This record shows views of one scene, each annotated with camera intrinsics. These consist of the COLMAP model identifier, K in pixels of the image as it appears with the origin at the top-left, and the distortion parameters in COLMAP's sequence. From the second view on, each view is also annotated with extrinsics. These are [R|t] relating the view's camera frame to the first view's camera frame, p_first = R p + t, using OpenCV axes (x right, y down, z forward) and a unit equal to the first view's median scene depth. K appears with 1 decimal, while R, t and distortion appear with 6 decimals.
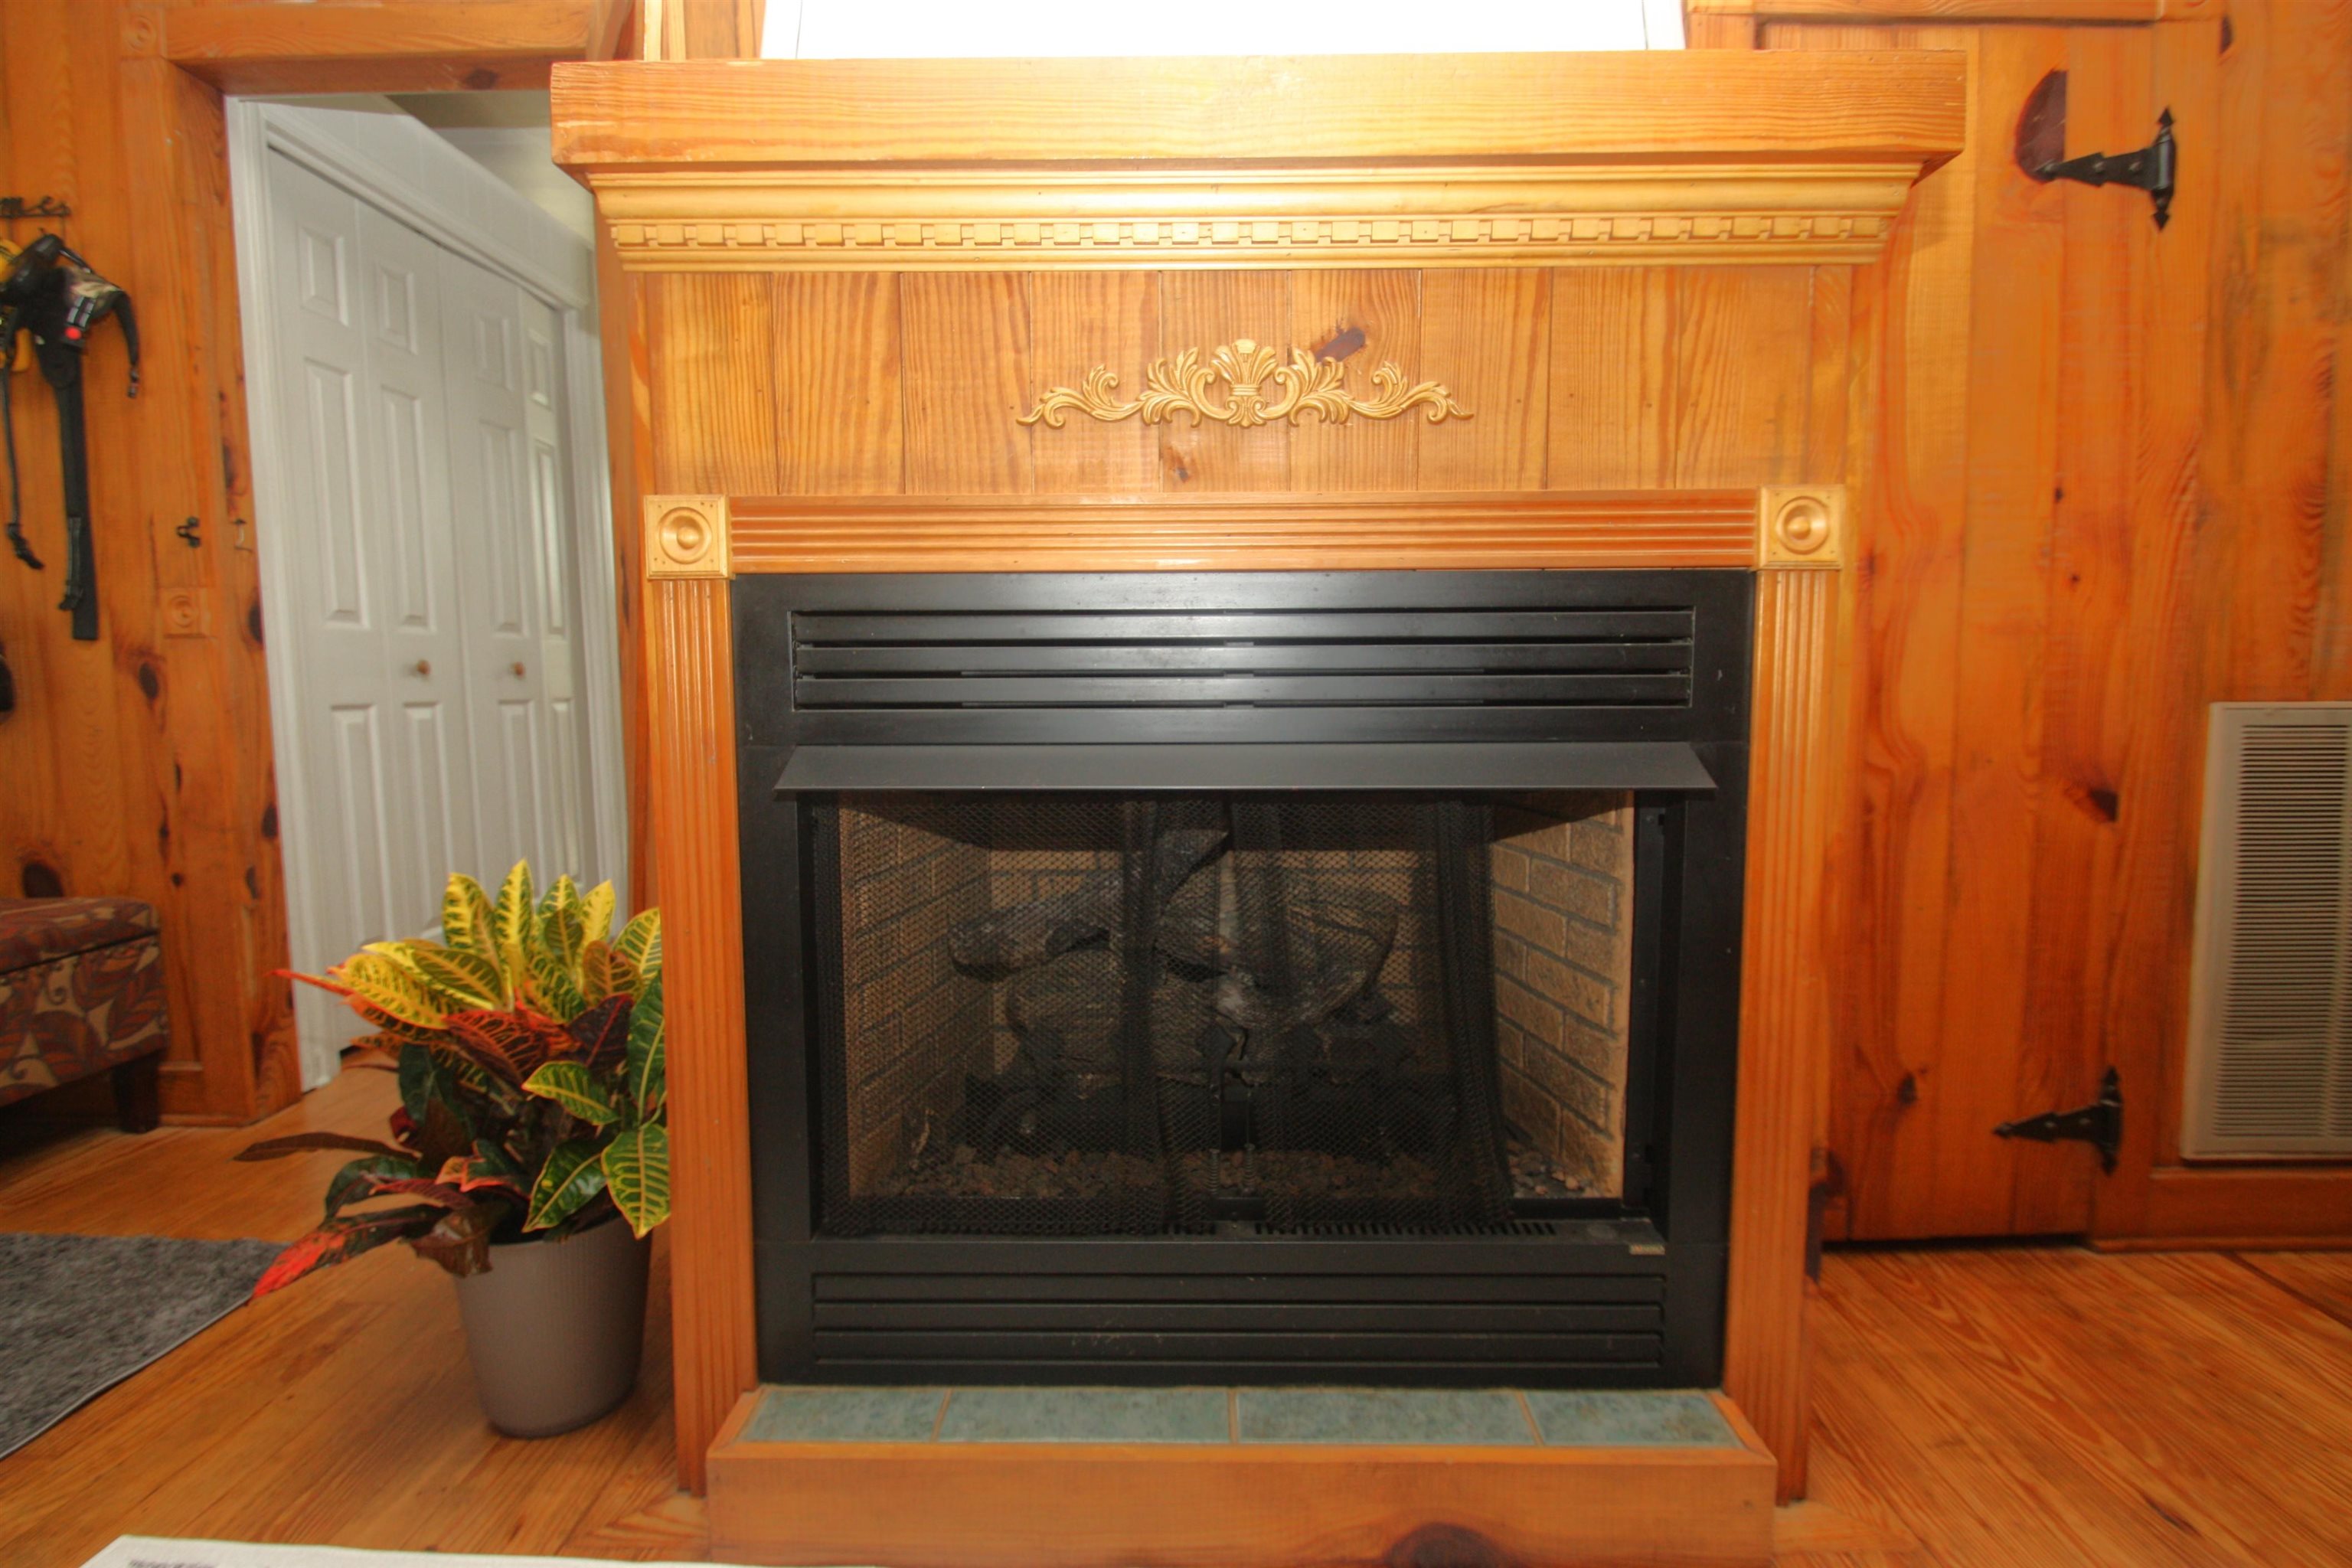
lens RADIAL K [[1080.4, 0, 1167.4], [0, 1080.4, 776.5], [0, 0, 1]] dist [-0.004544, -0.009122]
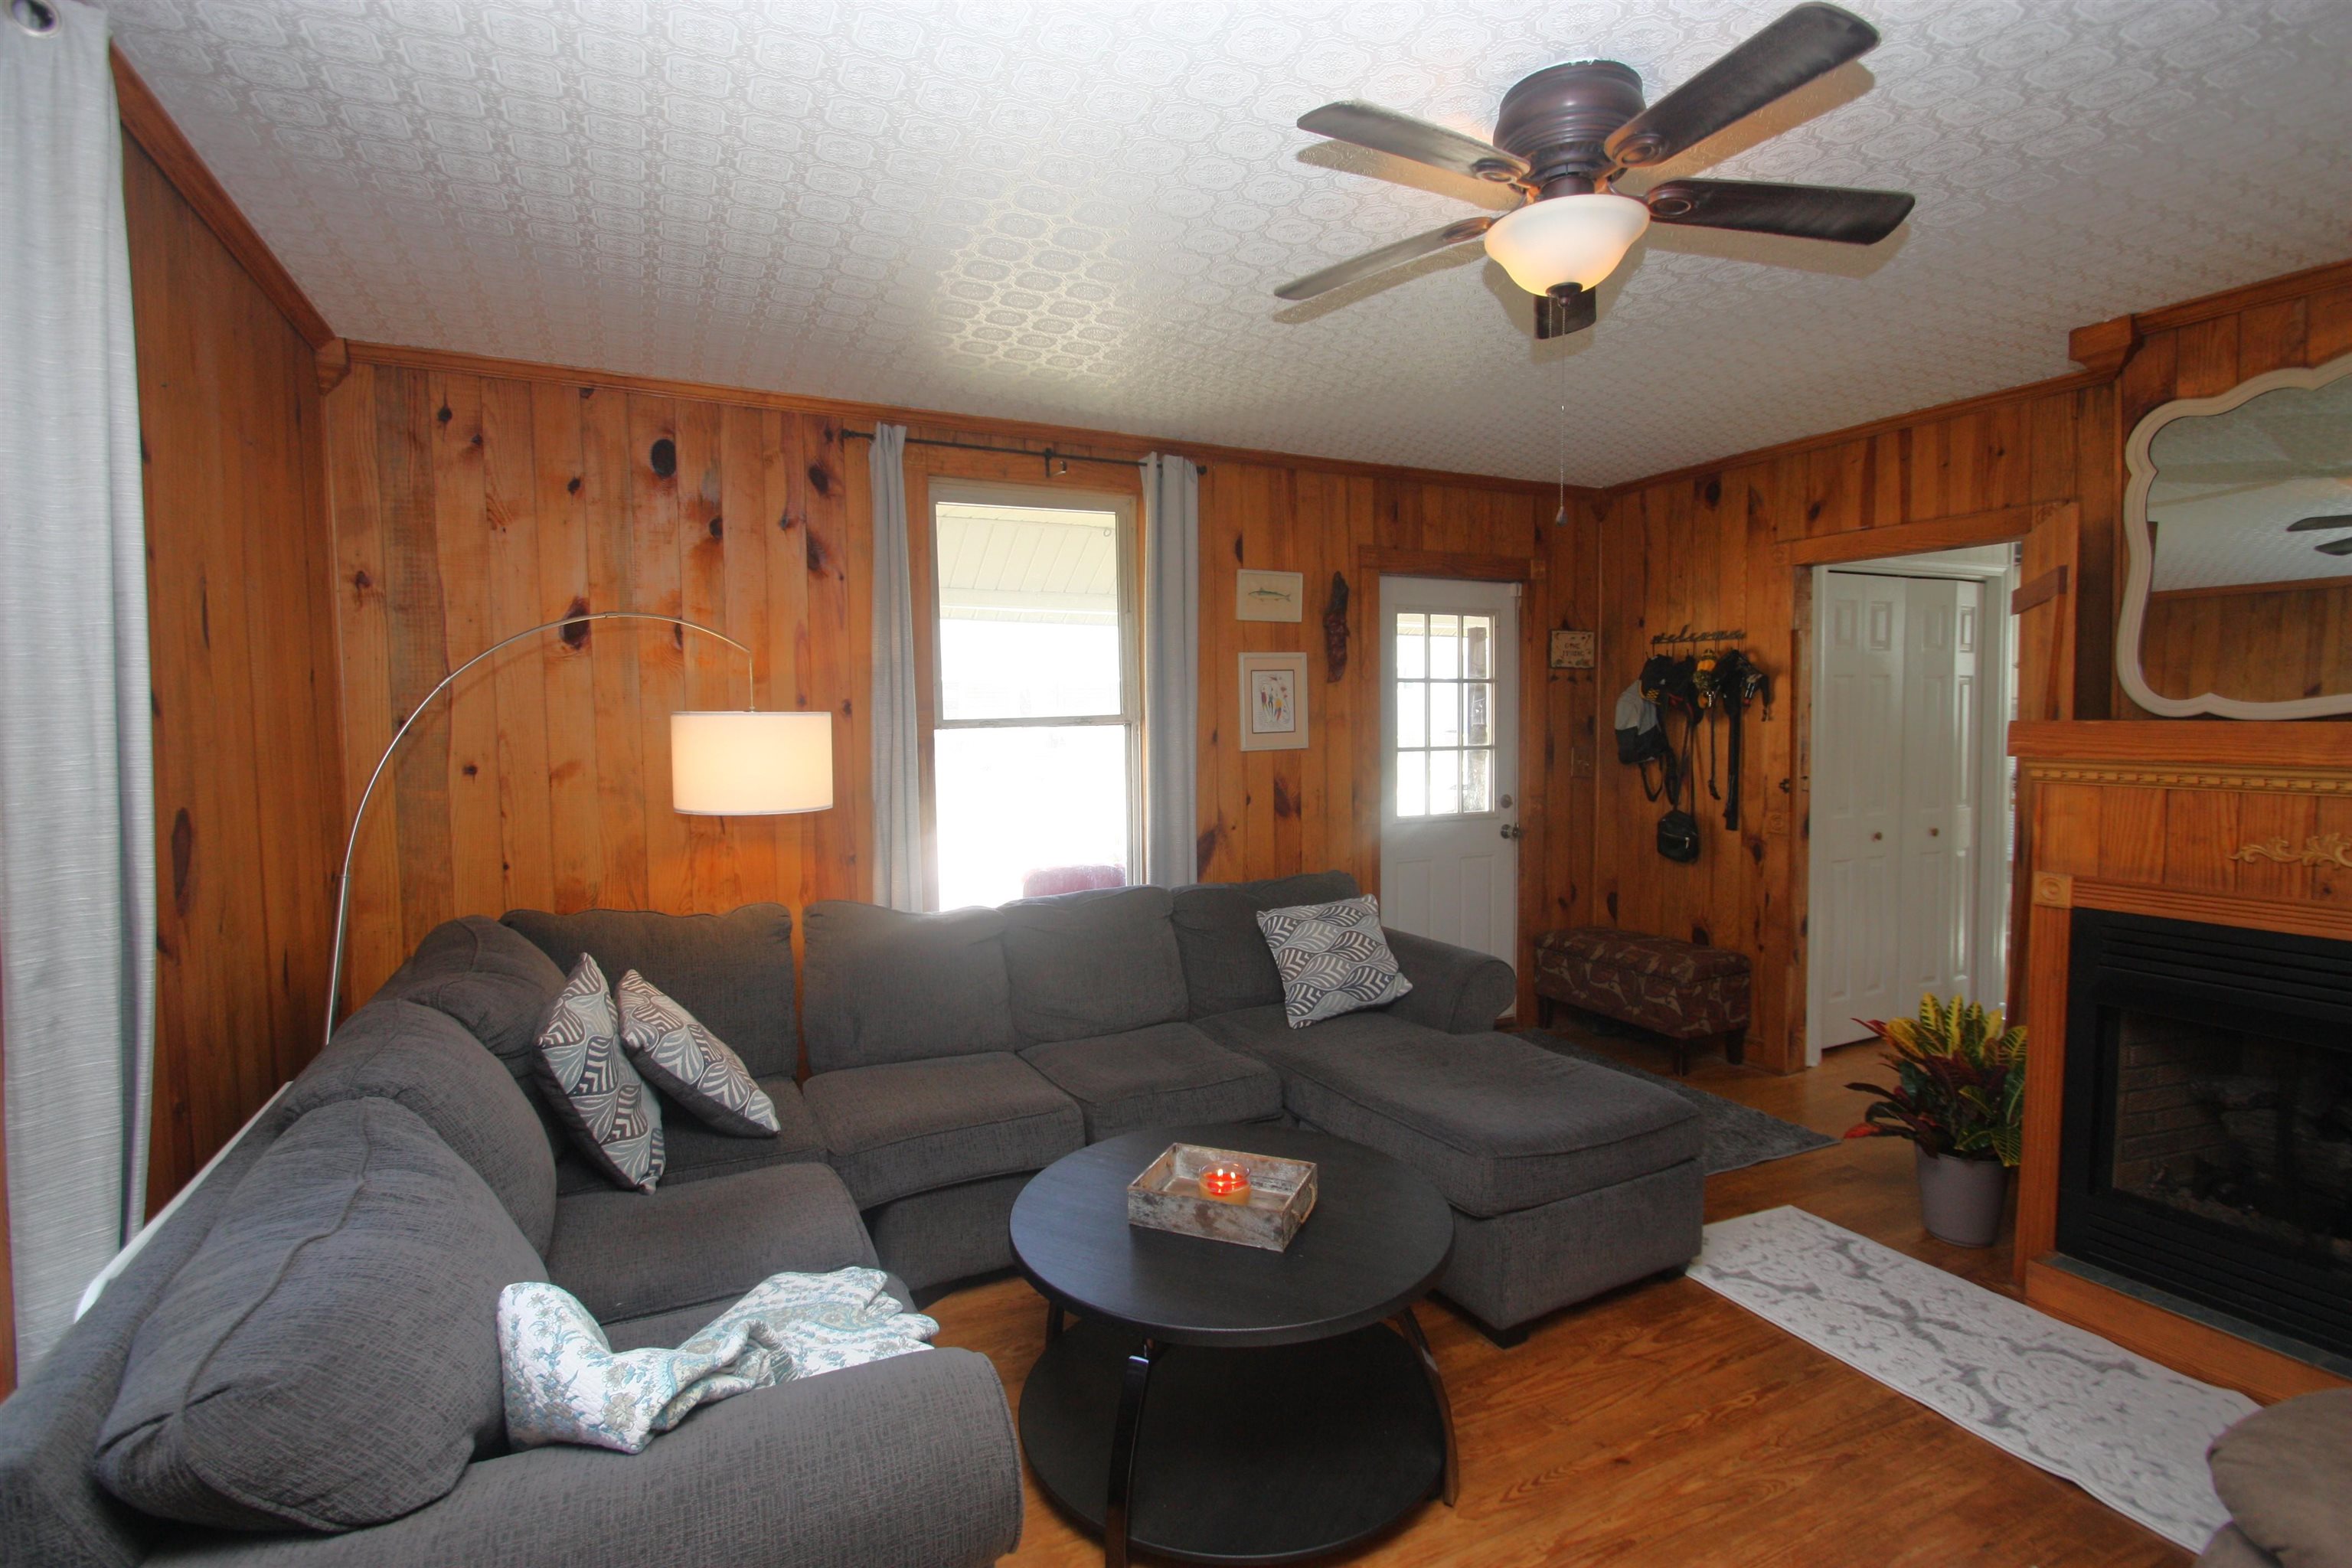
lens RADIAL K [[1123.0, 0, 1173.5], [0, 1123.0, 779.6], [0, 0, 1]] dist [0.017801, -0.019573]
pose [[0.456770, 0.055405, -0.887858, 0.688213], [-0.068028, 0.997312, 0.027237, -0.307358], [0.886980, 0.047958, 0.459311, -1.497051]]
